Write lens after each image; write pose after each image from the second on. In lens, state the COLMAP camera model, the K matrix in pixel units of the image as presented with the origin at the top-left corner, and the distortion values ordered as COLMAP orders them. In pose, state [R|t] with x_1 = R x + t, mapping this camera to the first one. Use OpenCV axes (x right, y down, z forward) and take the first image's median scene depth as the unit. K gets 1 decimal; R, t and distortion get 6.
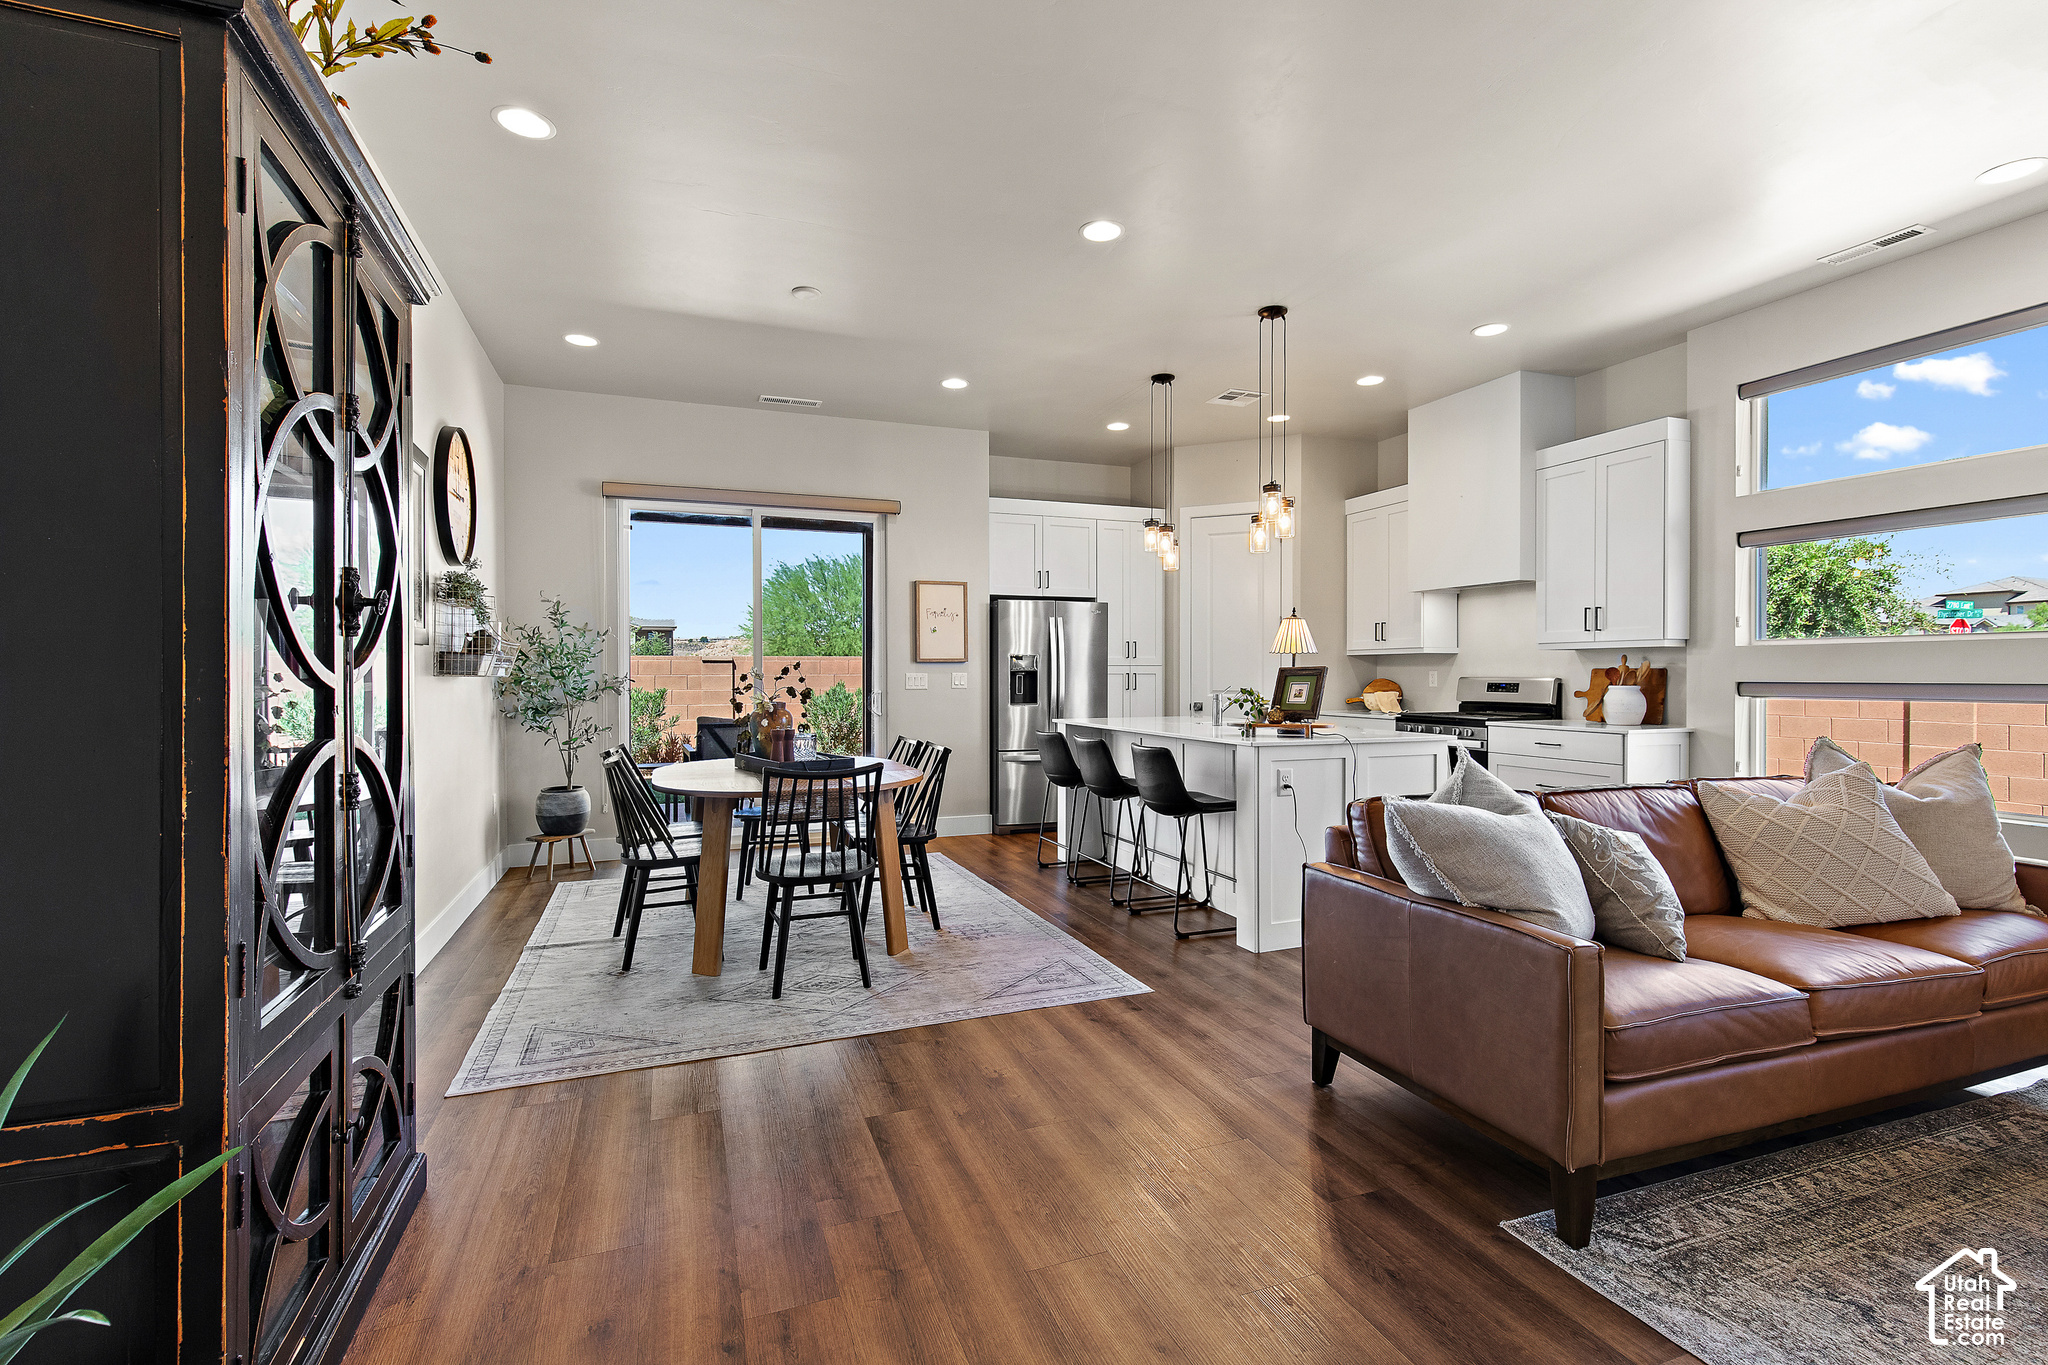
lens RADIAL K [[925.2, 0, 1017.9], [0, 925.2, 676.9], [0, 0, 1]] dist [0.005849, -0.000747]
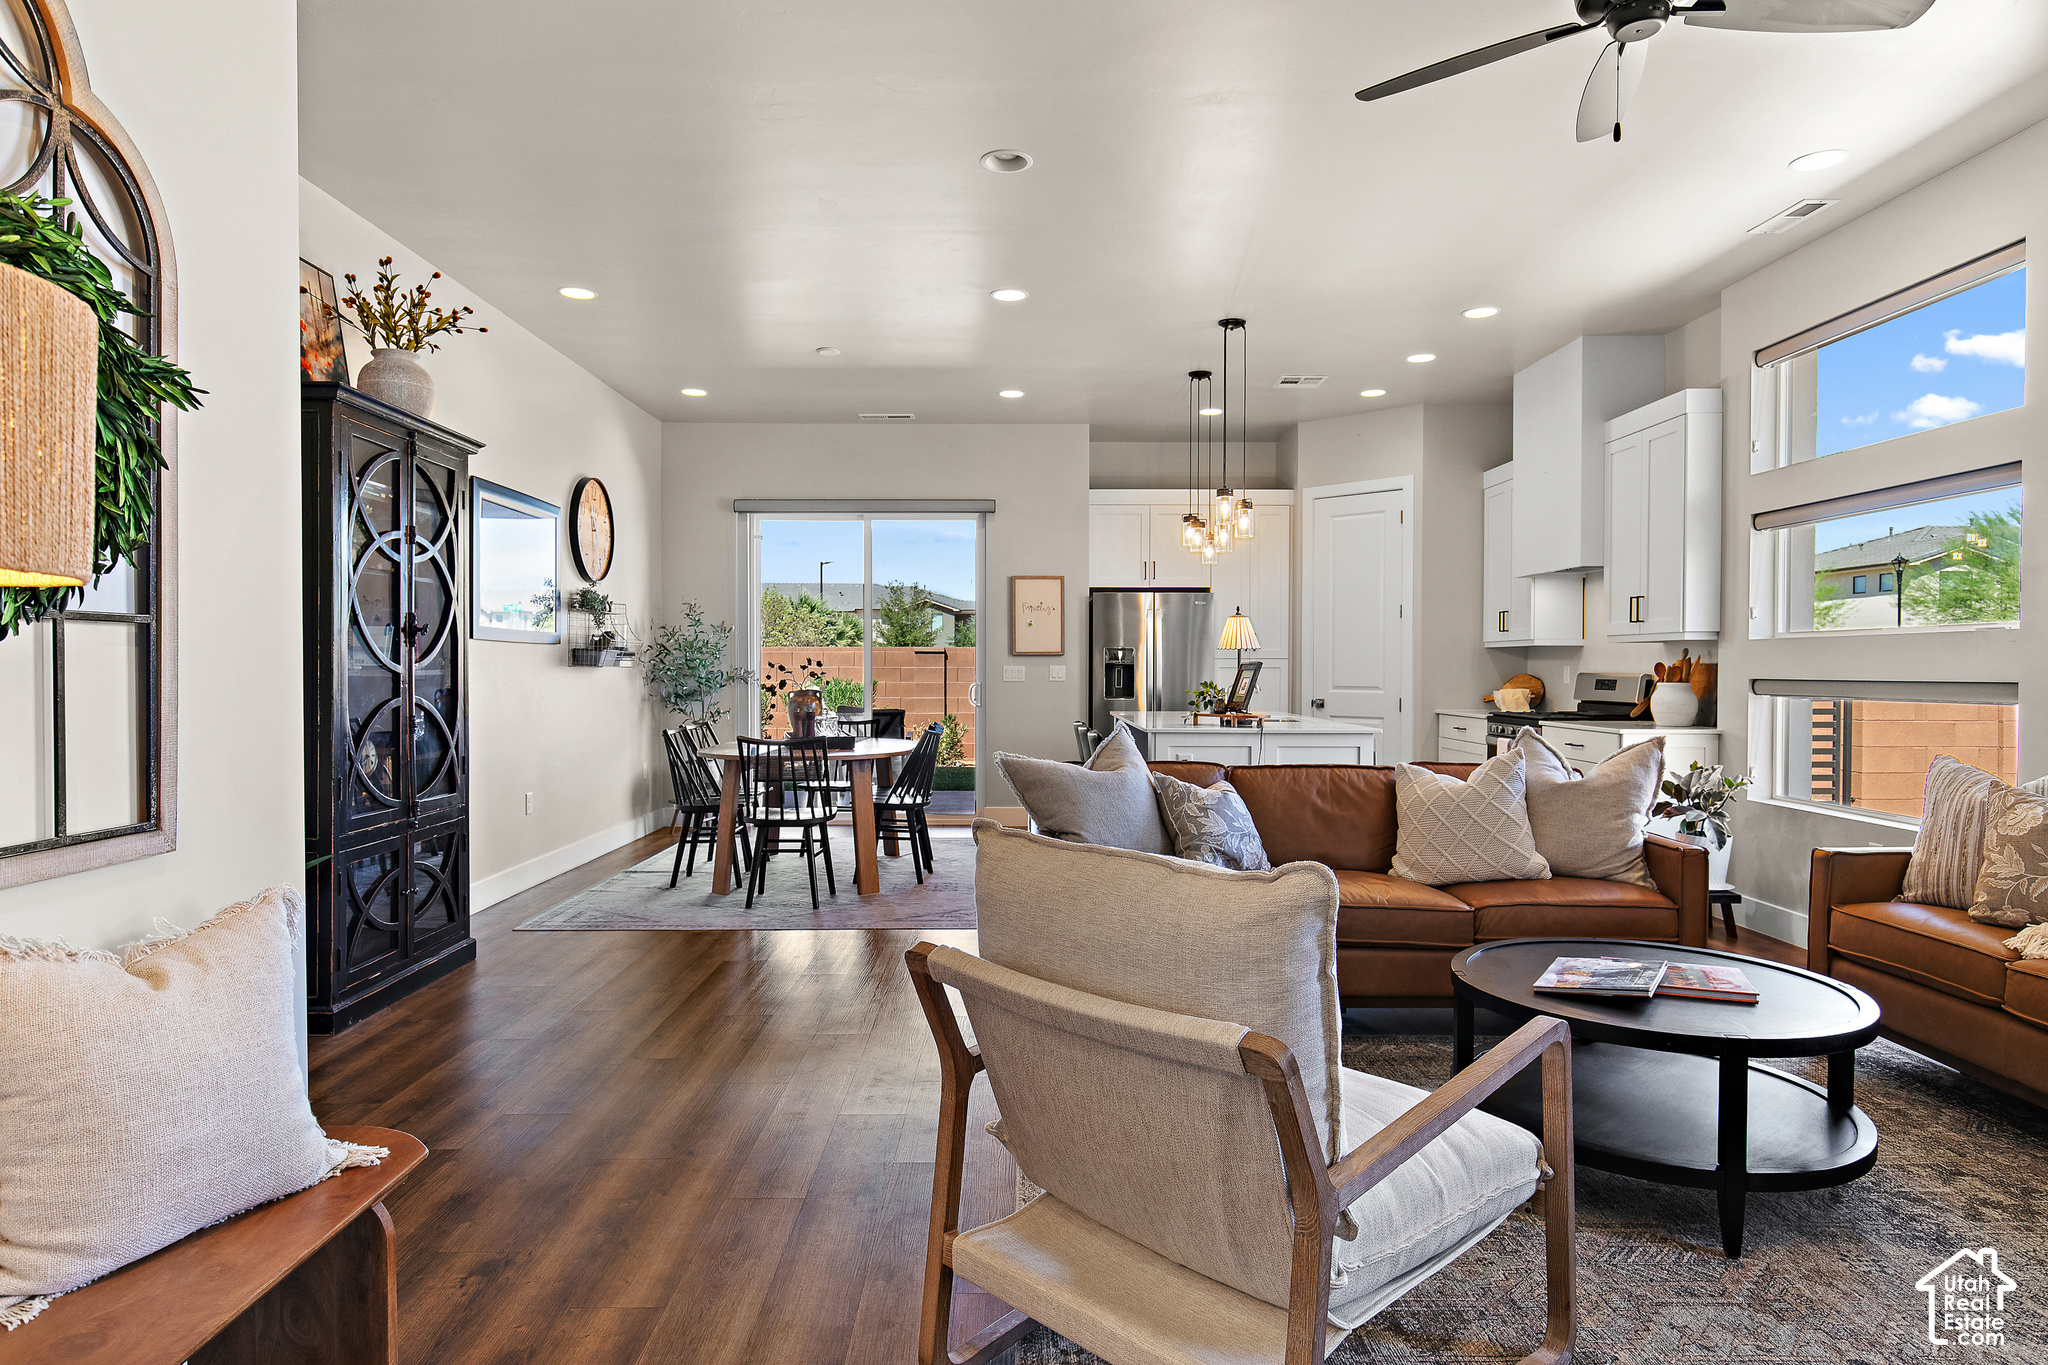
lens RADIAL K [[1203.2, 0, 1019.0], [0, 1203.2, 682.5], [0, 0, 1]] dist [-0.001172, 0.000217]
pose [[0.936478, 0.008416, -0.350626, 0.526937], [-0.004804, 0.999926, 0.011172, -0.000713], [0.350694, -0.008778, 0.936449, -0.361770]]
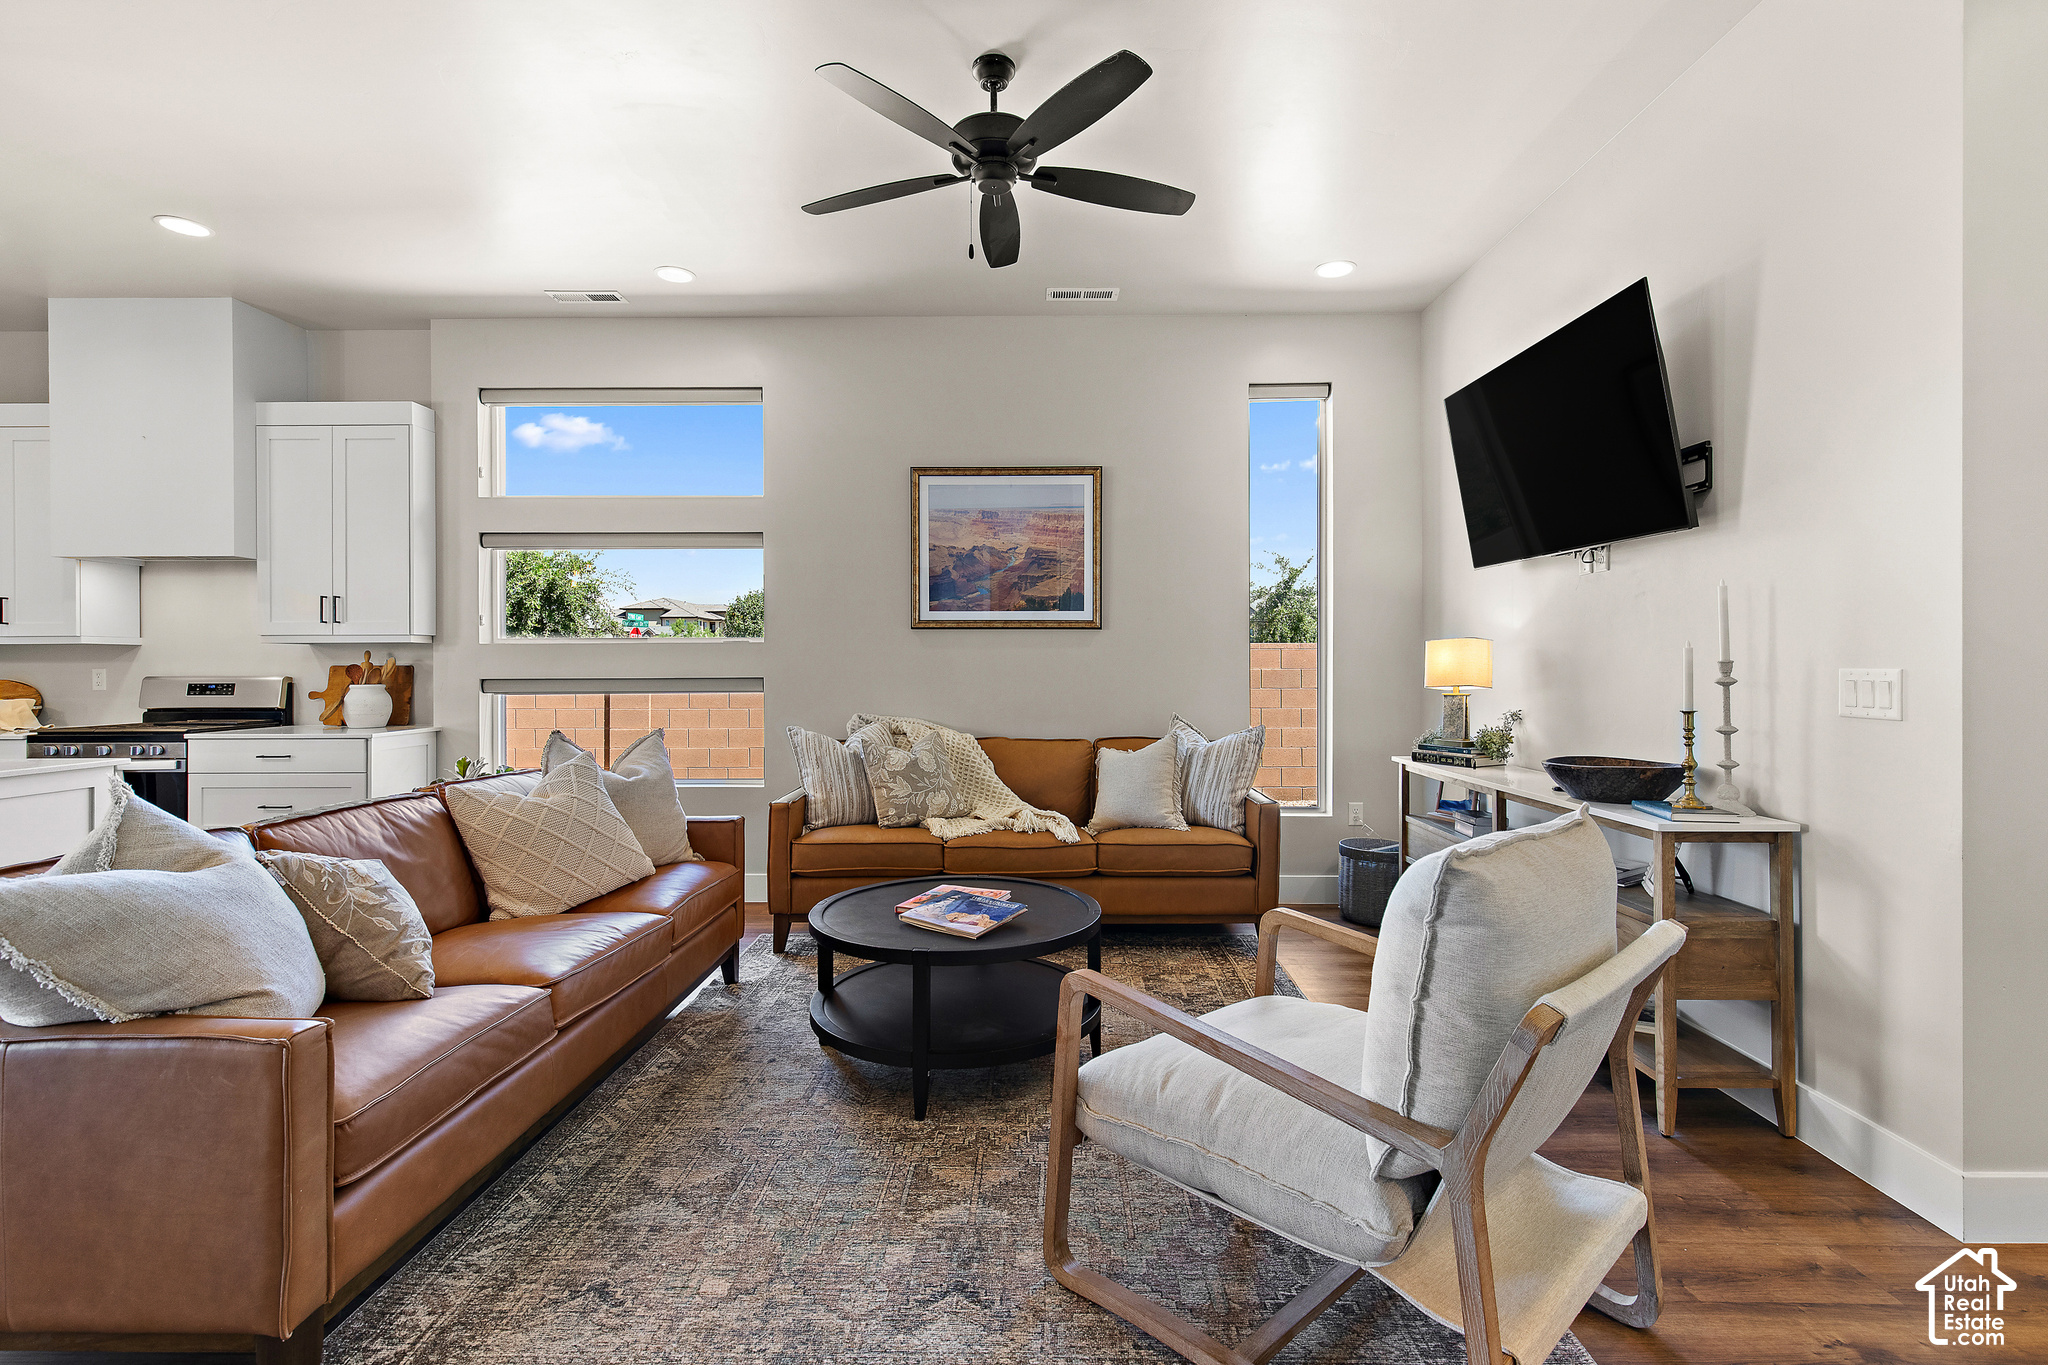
lens RADIAL K [[925.2, 0, 1028.4], [0, 925.2, 669.1], [0, 0, 1]] dist [0.005849, -0.000747]
pose [[0.367088, -0.002819, 0.930182, 0.048443], [0.006958, 0.999976, 0.000284, -0.001641], [-0.930160, 0.006368, 0.367098, 0.066976]]
